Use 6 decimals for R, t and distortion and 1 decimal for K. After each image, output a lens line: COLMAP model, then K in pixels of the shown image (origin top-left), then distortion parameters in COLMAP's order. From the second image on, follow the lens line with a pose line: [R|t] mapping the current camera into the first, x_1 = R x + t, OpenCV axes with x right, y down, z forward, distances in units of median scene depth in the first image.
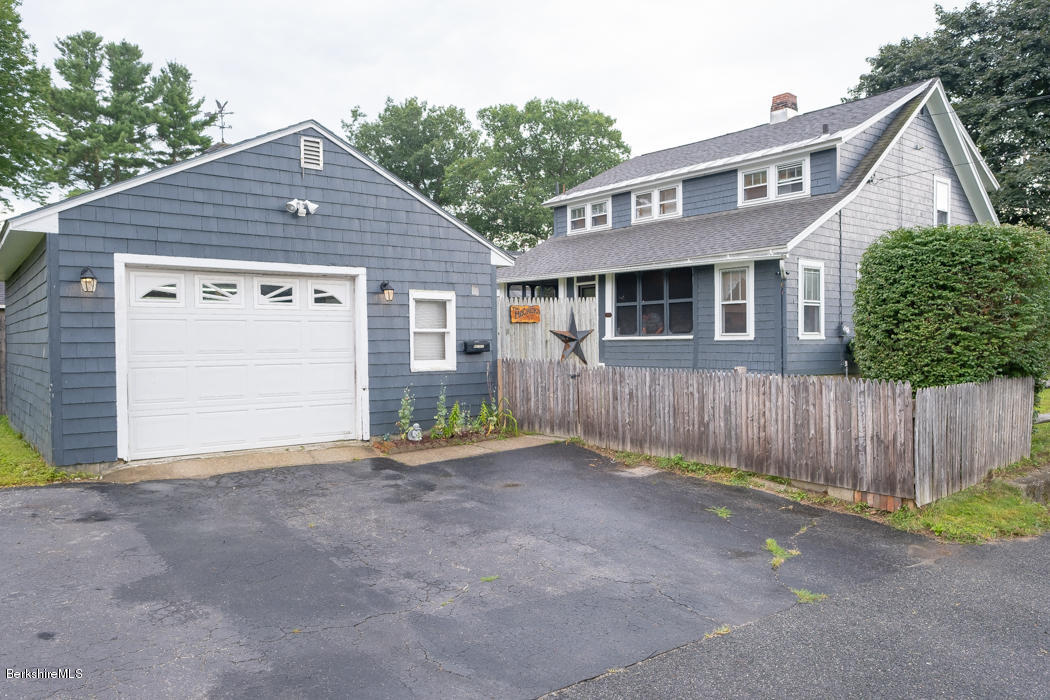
lens RADIAL K [[744.8, 0, 519.8], [0, 744.8, 352.3], [0, 0, 1]] dist [-0.011862, 0.001913]
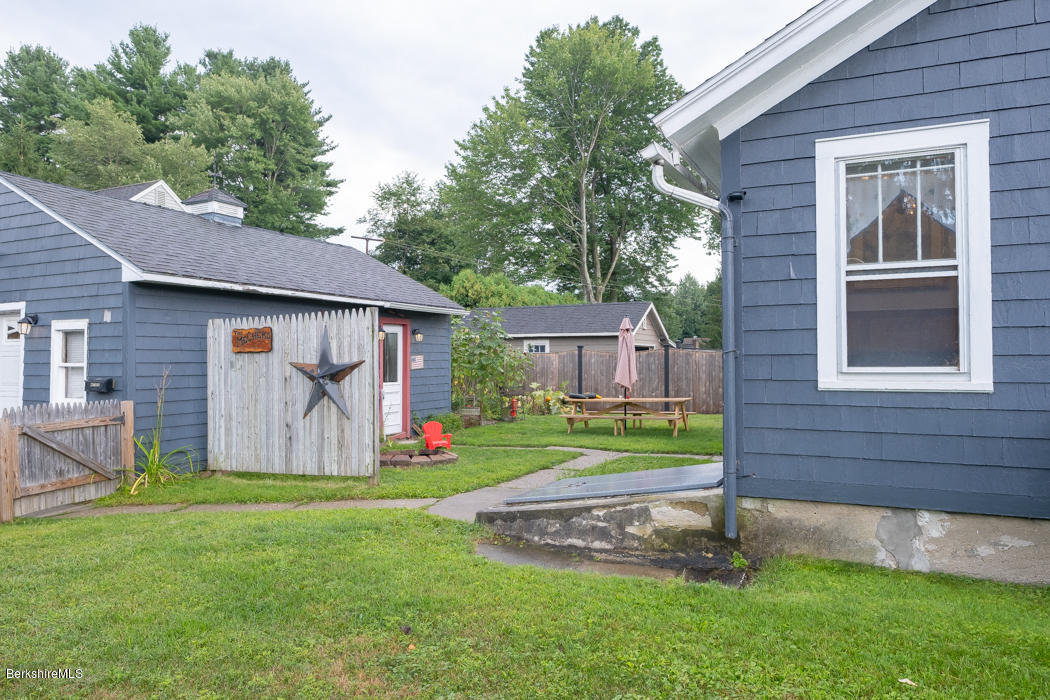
lens RADIAL K [[744.8, 0, 519.8], [0, 744.8, 352.3], [0, 0, 1]] dist [-0.011862, 0.001913]
pose [[0.441246, -0.006500, -0.897362, 0.752300], [-0.015695, 0.999765, -0.014959, -0.032263], [0.897249, 0.020685, 0.441041, 0.897322]]
